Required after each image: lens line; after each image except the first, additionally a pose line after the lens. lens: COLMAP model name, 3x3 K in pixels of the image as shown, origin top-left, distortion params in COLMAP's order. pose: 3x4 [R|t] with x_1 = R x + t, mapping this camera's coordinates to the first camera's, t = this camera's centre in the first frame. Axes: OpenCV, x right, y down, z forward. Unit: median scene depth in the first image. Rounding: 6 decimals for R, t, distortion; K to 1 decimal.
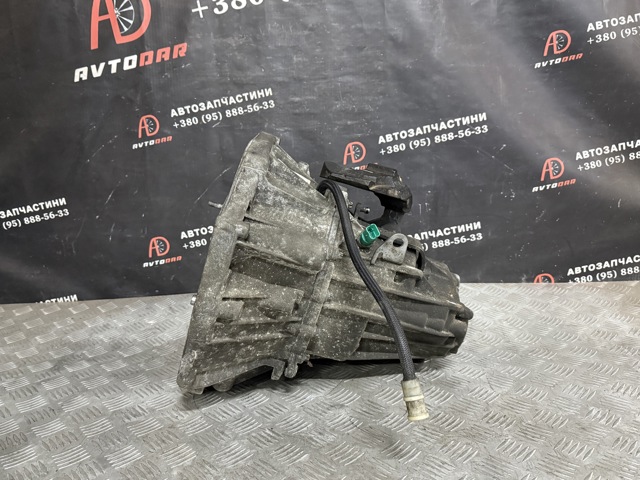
lens RADIAL K [[489.0, 0, 320.0], [0, 489.0, 240.0], [0, 0, 1]] dist [0.025568, -0.051131]
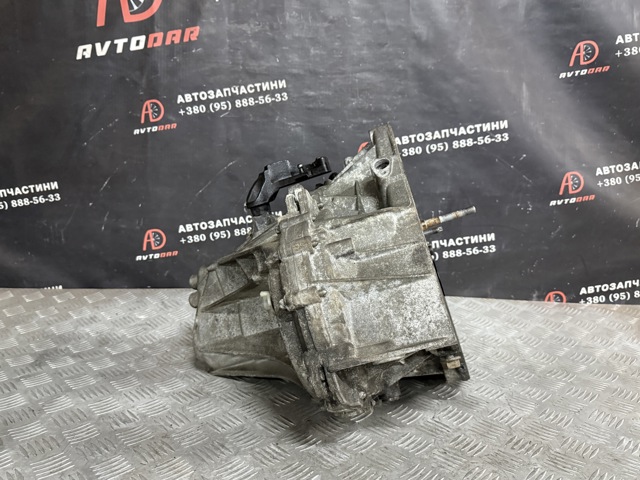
lens RADIAL K [[491.1, 0, 320.0], [0, 491.1, 237.5], [0, 0, 1]] dist [0.010107, -0.027449]
pose [[0.997806, 0.059638, 0.028762, -0.041675], [-0.059088, 0.998061, -0.019581, 0.010119], [-0.029874, 0.017839, 0.999394, 0.050194]]
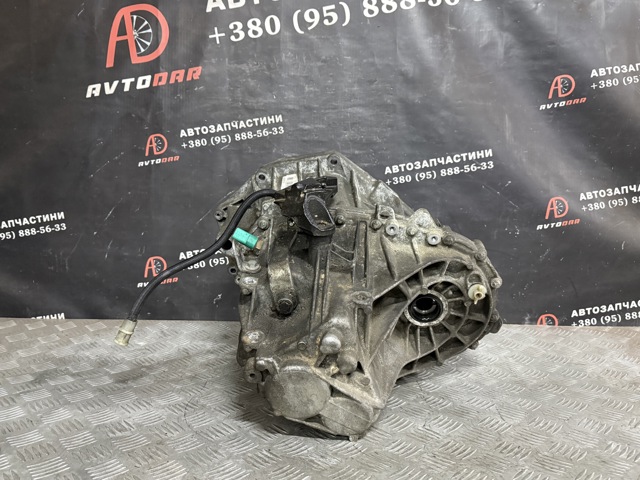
lens RADIAL K [[485.9, 0, 320.7], [0, 485.9, 238.7], [0, 0, 1]] dist [0.041753, -0.068169]
pose [[0.998420, 0.052868, 0.019051, -0.024537], [-0.050384, 0.992298, -0.113162, 0.055225], [-0.024887, 0.112023, 0.993394, 0.024019]]
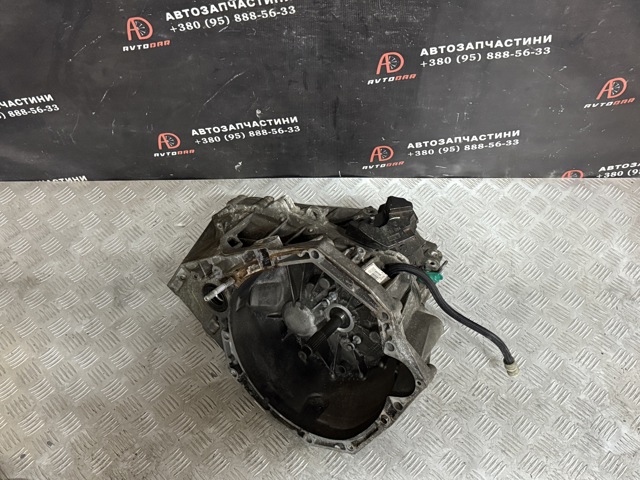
lens RADIAL K [[673.3, 0, 320.0], [0, 673.3, 240.0], [0, 0, 1]] dist [0.010207, -0.000981]
pose [[0.999553, -0.007864, 0.028850, -0.088690], [-0.013672, 0.737860, 0.674815, -0.749261], [-0.026594, -0.674908, 0.737422, -0.063378]]
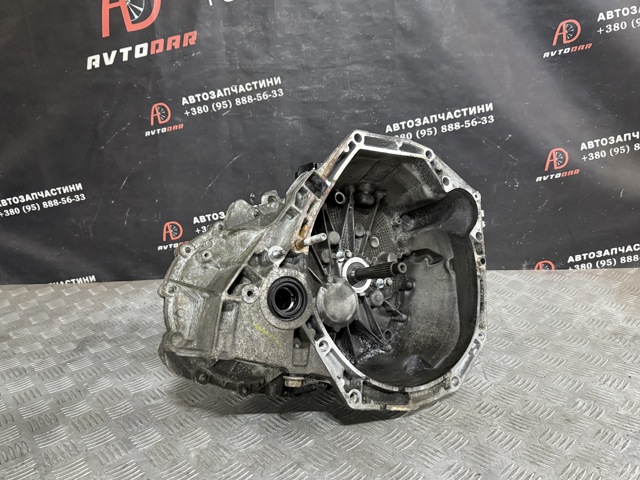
lens RADIAL K [[489.0, 0, 320.0], [0, 489.0, 240.0], [0, 0, 1]] dist [0.025568, -0.051131]
pose [[0.999787, 0.008392, -0.018870, 0.004616], [-0.006923, 0.997038, 0.076596, -0.052080], [0.019457, -0.076449, 0.996884, -0.033148]]
